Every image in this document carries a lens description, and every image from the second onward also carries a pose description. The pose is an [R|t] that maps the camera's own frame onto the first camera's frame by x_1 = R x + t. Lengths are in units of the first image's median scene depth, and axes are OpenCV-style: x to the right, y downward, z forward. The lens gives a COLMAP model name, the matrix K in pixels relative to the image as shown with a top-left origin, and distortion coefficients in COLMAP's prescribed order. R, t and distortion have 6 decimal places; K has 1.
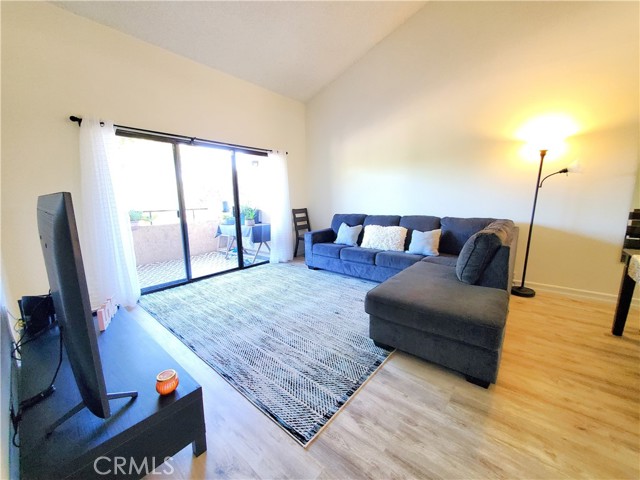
lens RADIAL K [[252.3, 0, 318.8], [0, 252.3, 239.5], [0, 0, 1]] dist [0.005113, -0.000994]
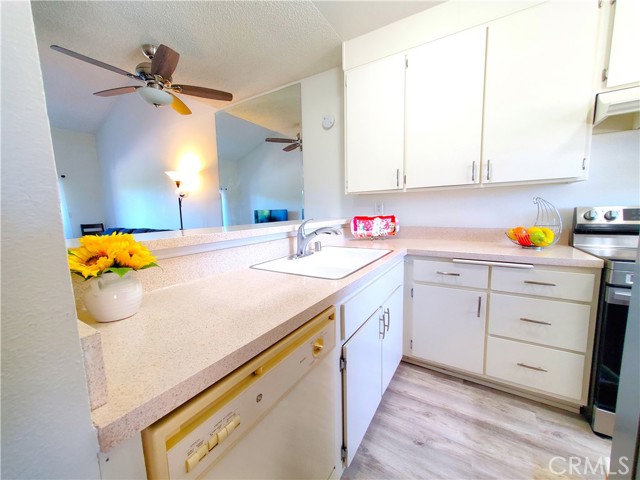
lens RADIAL K [[252.3, 0, 319.3], [0, 252.3, 239.3], [0, 0, 1]] dist [0.005113, -0.000994]
pose [[0.991734, -0.020287, 0.126695, 1.300180], [0.026970, 0.998321, -0.051252, 0.053540], [-0.125442, 0.054246, 0.990617, -0.408781]]
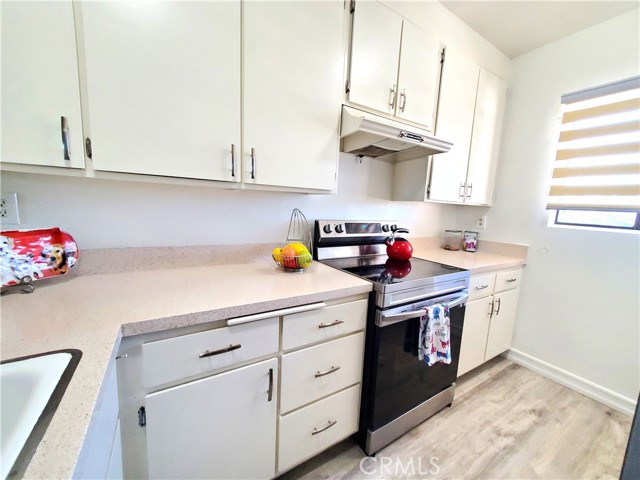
lens RADIAL K [[252.3, 0, 319.8], [0, 252.3, 240.0], [0, 0, 1]] dist [0.005113, -0.000994]
pose [[0.324079, -0.095294, 0.941218, 1.417236], [0.103827, 0.992486, 0.064735, -0.019626], [-0.940315, 0.076745, 0.331538, -0.122169]]
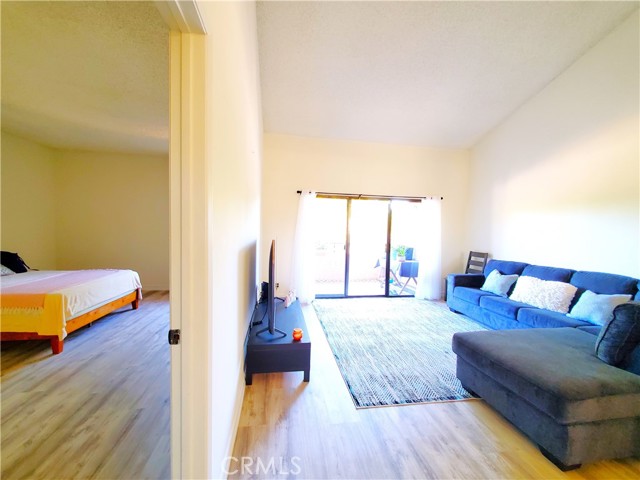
lens RADIAL K [[252.3, 0, 318.6], [0, 252.3, 239.5], [0, 0, 1]] dist [0.005113, -0.000994]
pose [[0.755017, 0.057940, -0.653141, 0.281623], [-0.143812, 0.986468, -0.078734, -0.012052], [0.639741, 0.153375, 0.753132, -0.180809]]
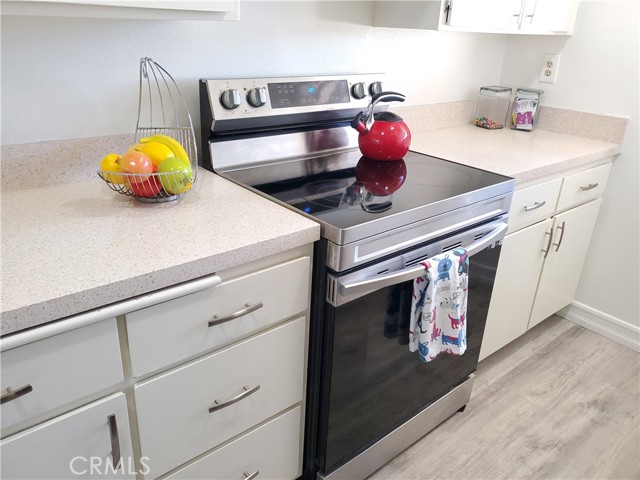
lens RADIAL K [[497.6, 0, 318.8], [0, 497.6, 231.7], [0, 0, 1]] dist [0.041495, -0.034900]
pose [[0.183234, -0.359658, 0.914916, 1.458675], [0.112920, 0.932213, 0.343842, -0.043275], [-0.976563, 0.040308, 0.211426, -0.142474]]
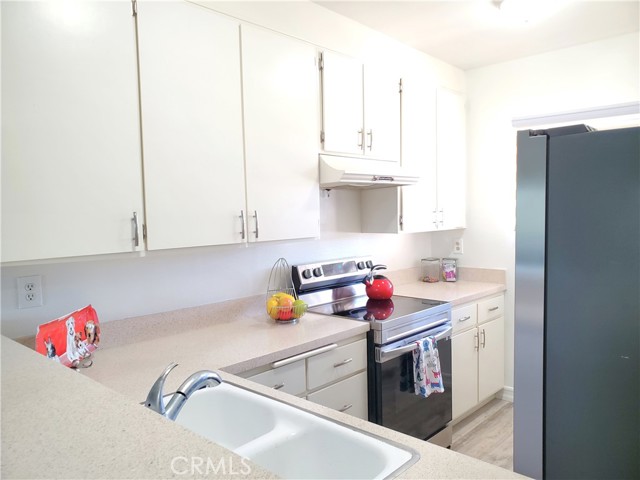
lens RADIAL K [[497.6, 0, 309.4], [0, 497.6, 236.4], [0, 0, 1]] dist [0.041495, -0.034900]
pose [[0.072971, -0.037912, 0.996613, 0.980910], [0.183430, 0.982741, 0.023954, -0.099237], [-0.980321, 0.181061, 0.078666, -0.059145]]
